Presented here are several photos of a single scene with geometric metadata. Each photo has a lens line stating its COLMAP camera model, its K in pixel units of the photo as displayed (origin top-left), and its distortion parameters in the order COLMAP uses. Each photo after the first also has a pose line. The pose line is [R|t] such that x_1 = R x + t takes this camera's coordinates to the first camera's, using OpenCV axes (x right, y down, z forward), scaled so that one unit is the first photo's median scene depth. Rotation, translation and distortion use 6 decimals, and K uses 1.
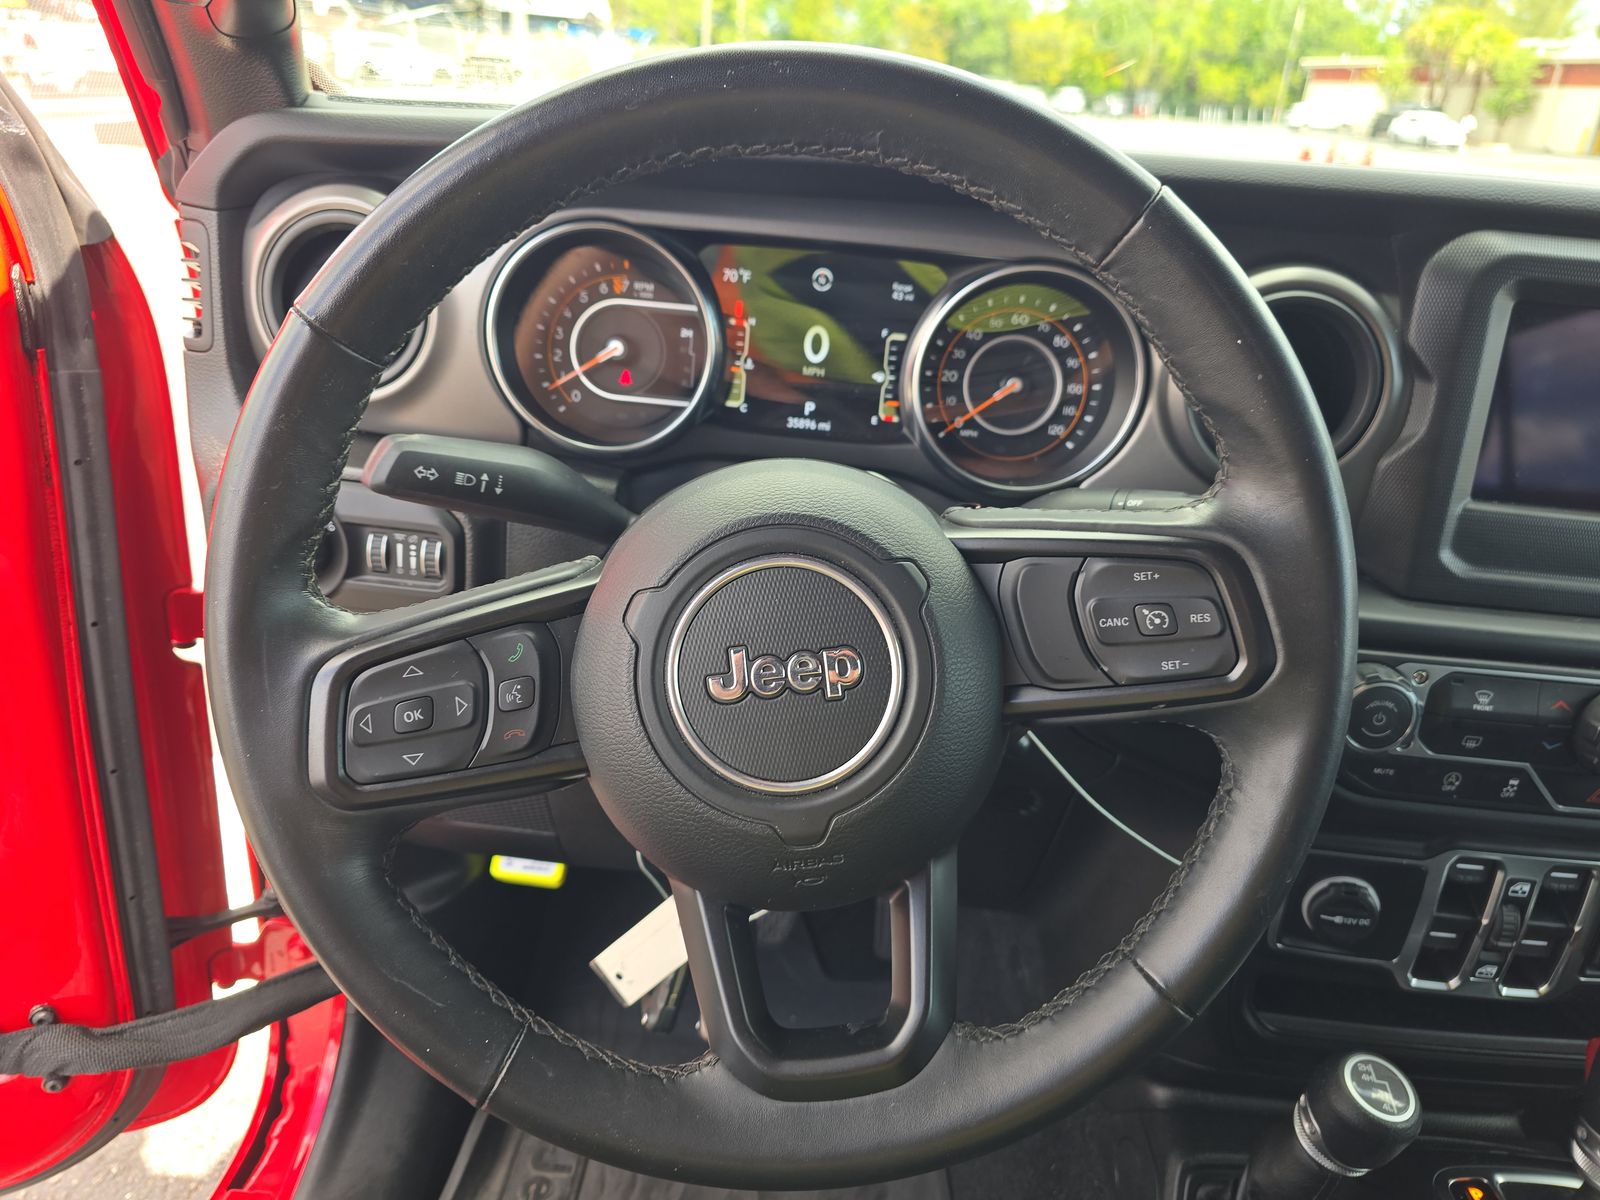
lens RADIAL K [[1074.4, 0, 800.0], [0, 1074.4, 600.0], [0, 0, 1]] dist [0.030505, -0.004452]
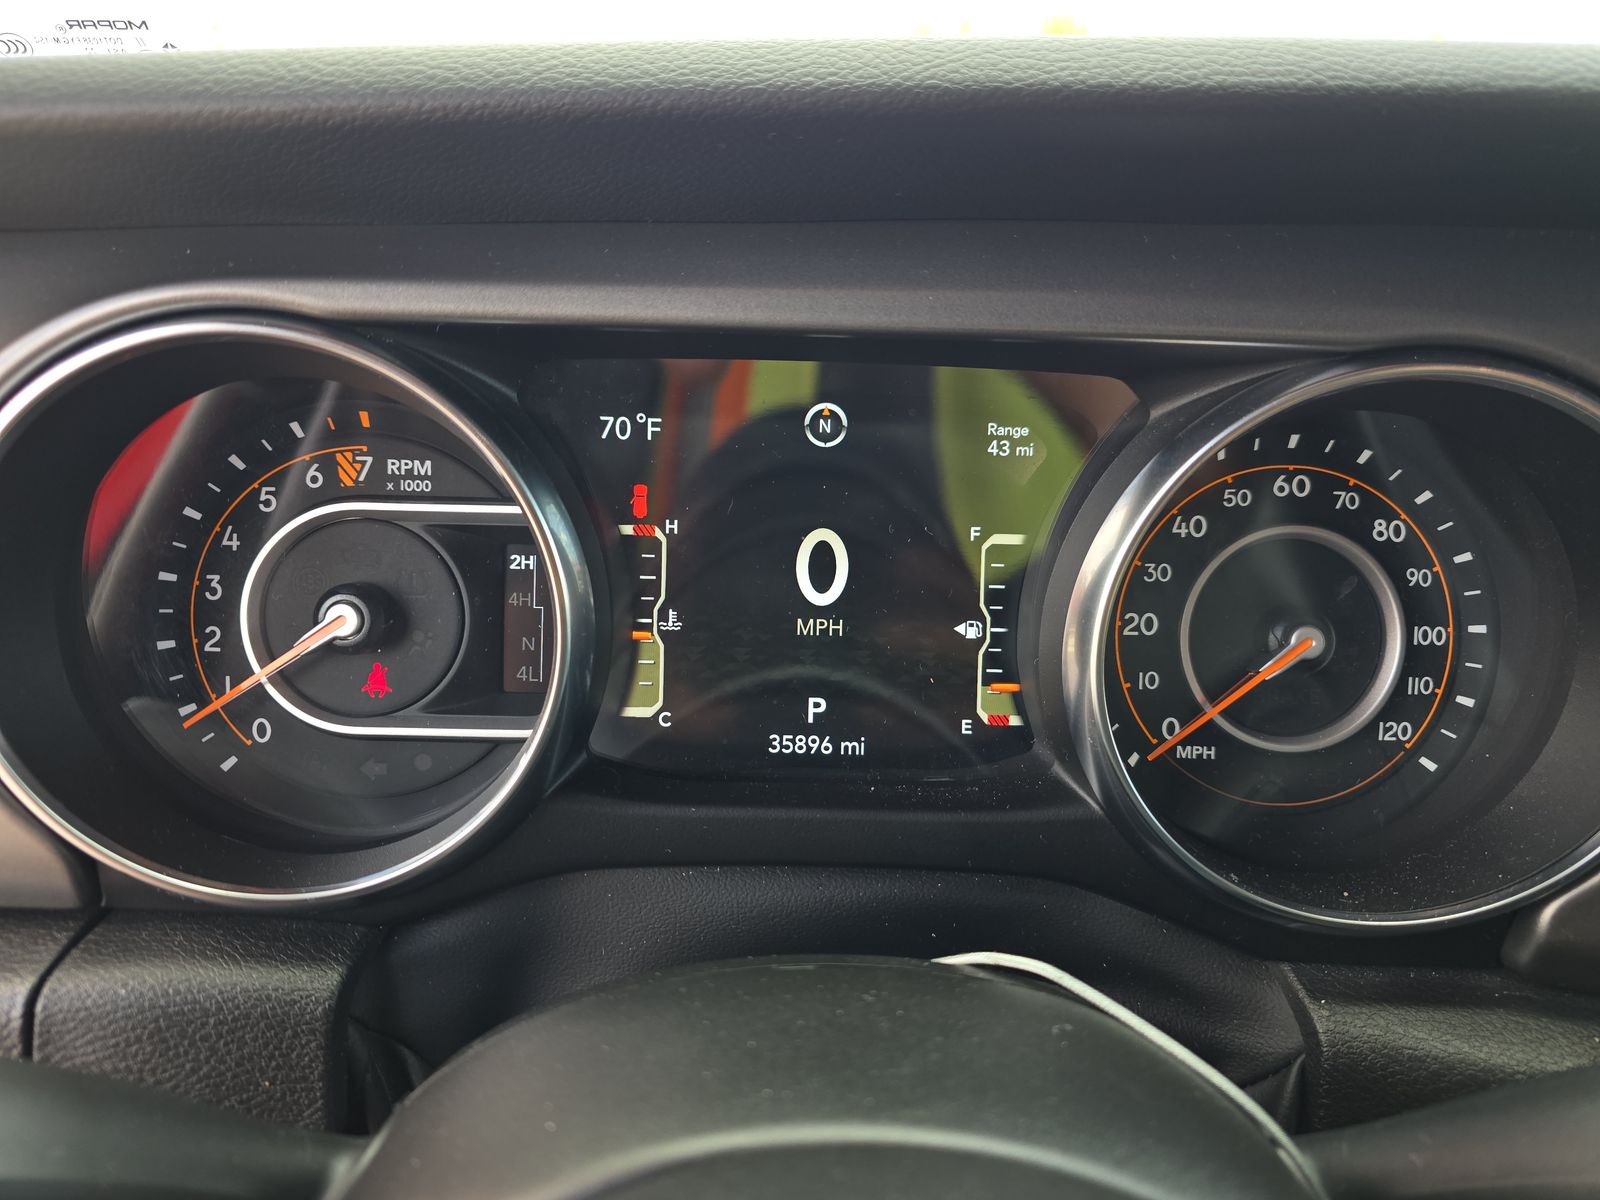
lens RADIAL K [[1105.4, 0, 805.2], [0, 1105.4, 604.8], [0, 0, 1]] dist [0.000877, -0.004971]
pose [[0.996922, -0.068495, 0.038140, -0.010143], [0.072049, 0.992244, -0.101295, -0.179828], [-0.030906, 0.103732, 0.994125, 0.562120]]
